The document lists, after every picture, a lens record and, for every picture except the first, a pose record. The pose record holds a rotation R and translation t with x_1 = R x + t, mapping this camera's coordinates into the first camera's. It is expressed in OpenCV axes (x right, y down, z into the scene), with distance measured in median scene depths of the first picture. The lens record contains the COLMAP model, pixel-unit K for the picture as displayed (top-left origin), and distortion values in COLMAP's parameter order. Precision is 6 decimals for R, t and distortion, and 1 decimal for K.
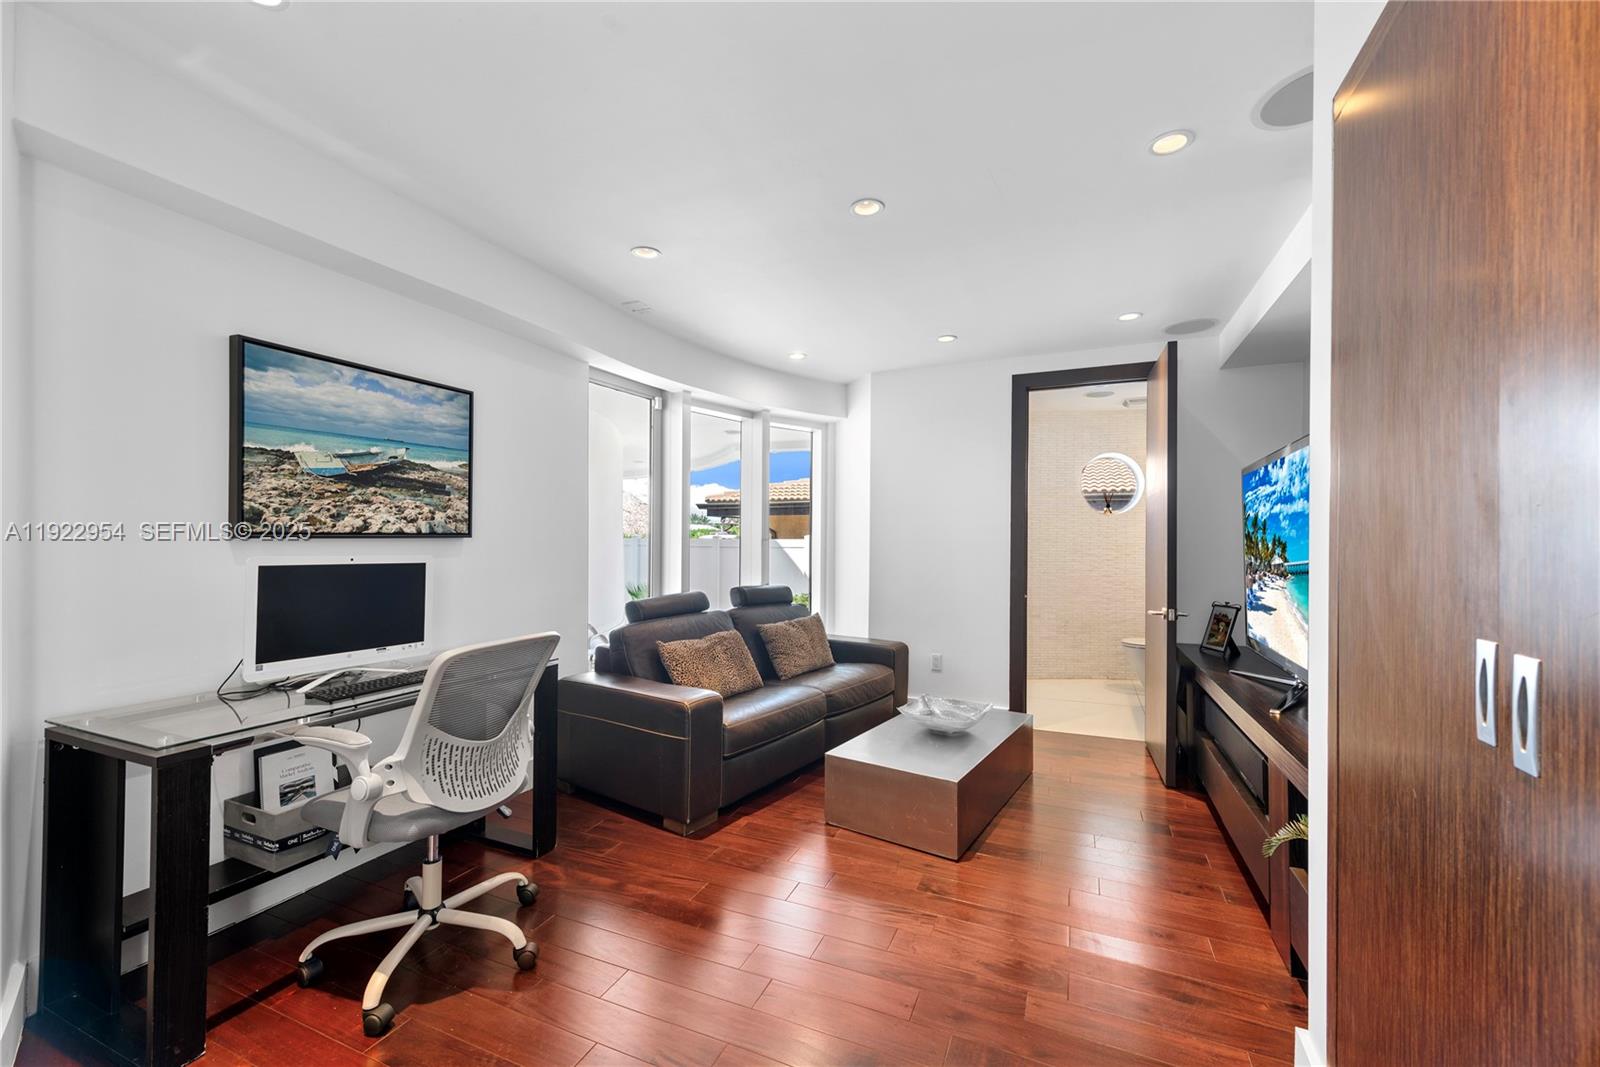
lens RADIAL K [[629.2, 0, 799.1], [0, 629.2, 545.2], [0, 0, 1]] dist [0.002947, 0.000582]
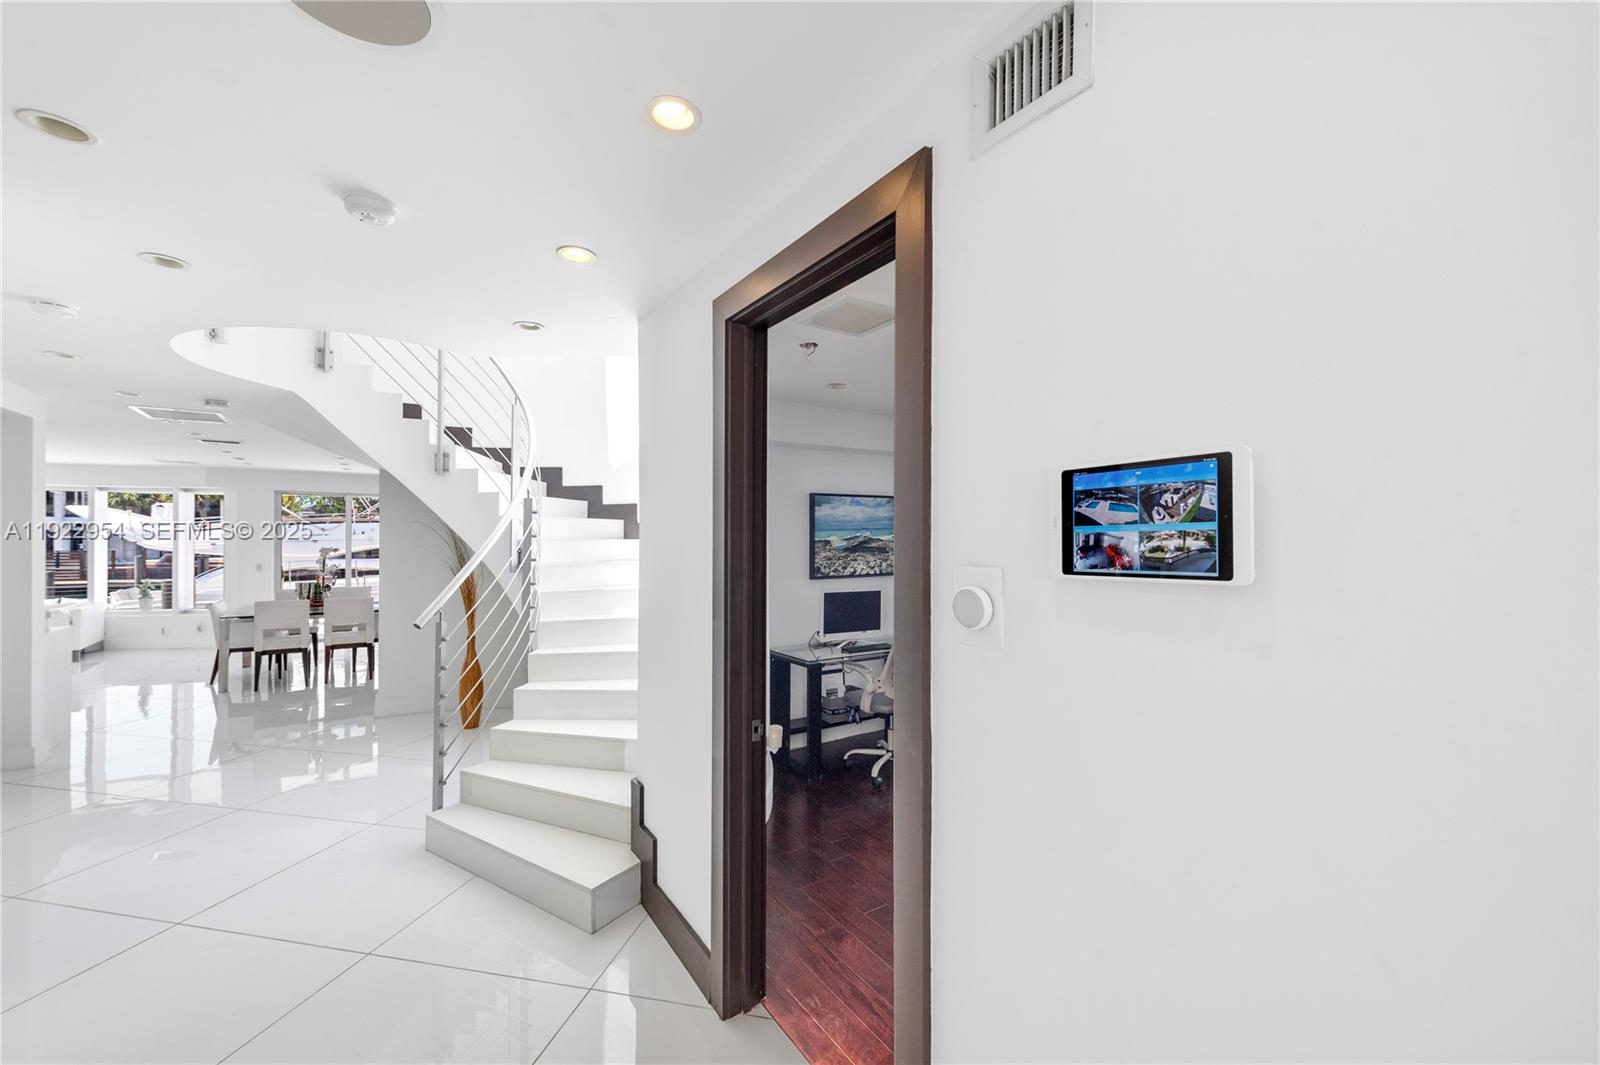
lens RADIAL K [[629.2, 0, 799.1], [0, 629.2, 544.2], [0, 0, 1]] dist [0.002947, 0.000582]
pose [[0.840214, -0.006421, -0.542217, 0.291888], [0.005358, 0.999979, -0.003539, -0.118709], [0.542229, 0.000068, 0.840231, -0.870905]]
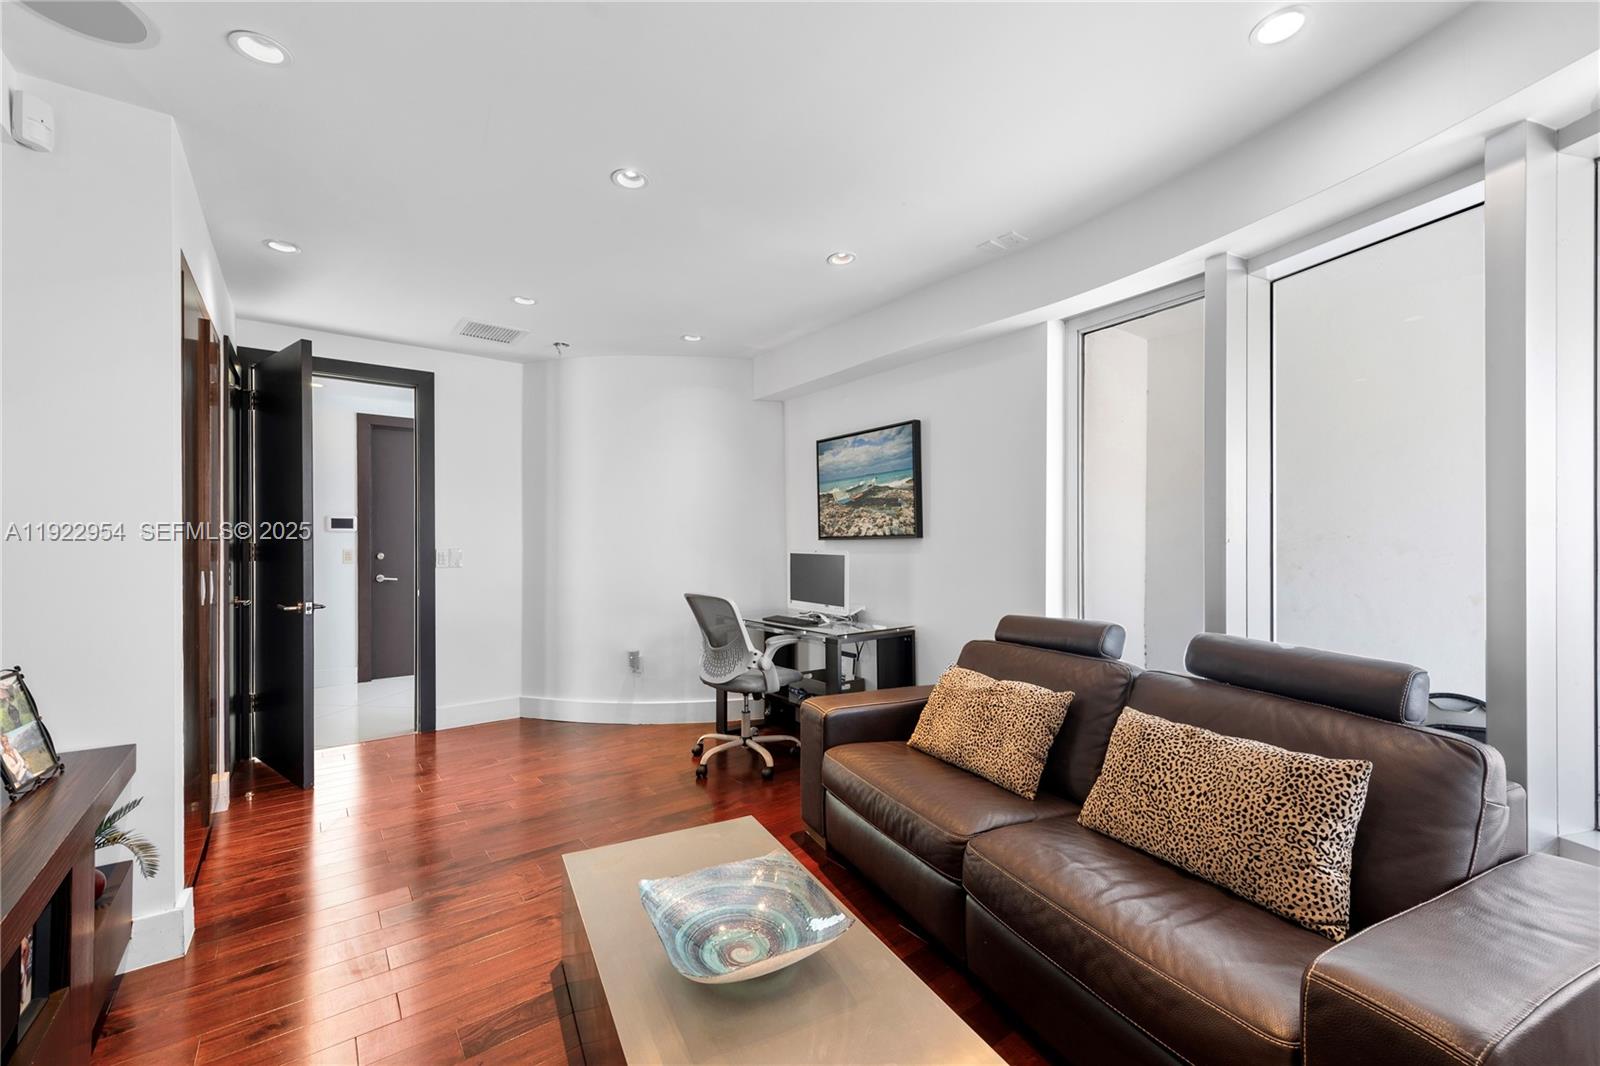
lens RADIAL K [[629.2, 0, 799.1], [0, 629.2, 544.7], [0, 0, 1]] dist [0.002947, 0.000582]
pose [[-0.475489, -0.001792, -0.879720, 0.819602], [-0.005696, 0.999983, 0.001042, 0.001502], [0.879703, 0.005507, -0.475491, 1.688539]]
